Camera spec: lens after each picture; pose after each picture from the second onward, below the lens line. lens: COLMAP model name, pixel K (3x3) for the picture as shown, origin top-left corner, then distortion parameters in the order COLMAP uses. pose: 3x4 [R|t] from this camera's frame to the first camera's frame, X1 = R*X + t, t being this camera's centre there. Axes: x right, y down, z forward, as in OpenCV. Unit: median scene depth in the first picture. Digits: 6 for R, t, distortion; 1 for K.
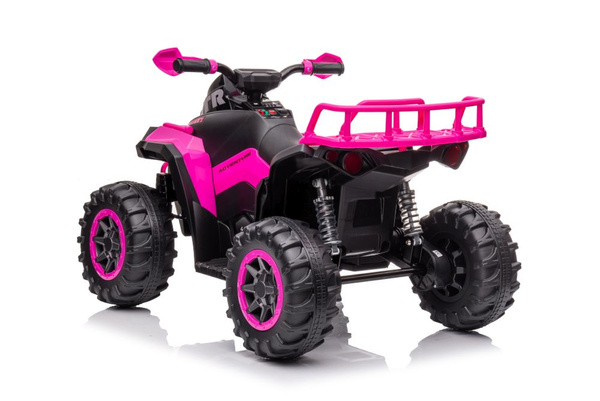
lens RADIAL K [[1123.9, 0, 299.9], [0, 1123.9, 203.7], [0, 0, 1]] dist [-0.923542, 0.000000]
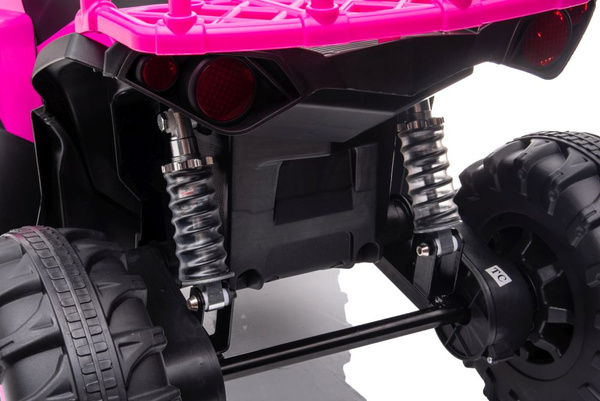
lens RADIAL K [[950.5, 0, 295.7], [0, 950.5, 200.4], [0, 0, 1]] dist [0.034964, 0.000000]
pose [[0.993609, 0.006535, -0.112683, 0.090511], [0.017611, 0.977121, 0.211955, -0.057674], [0.111490, -0.212585, 0.970761, 0.665044]]
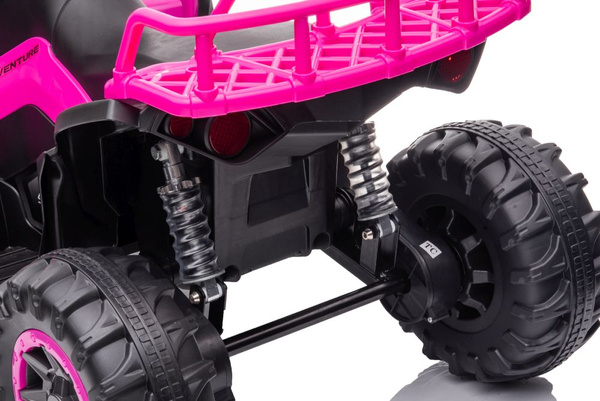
lens RADIAL K [[1264.1, 0, 295.9], [0, 1264.1, 204.6], [0, 0, 1]] dist [-0.020166, 0.000000]
pose [[0.995583, -0.088879, 0.030236, 0.050740], [0.078622, 0.965344, 0.248857, -0.117944], [-0.051306, -0.245380, 0.968068, 0.474383]]
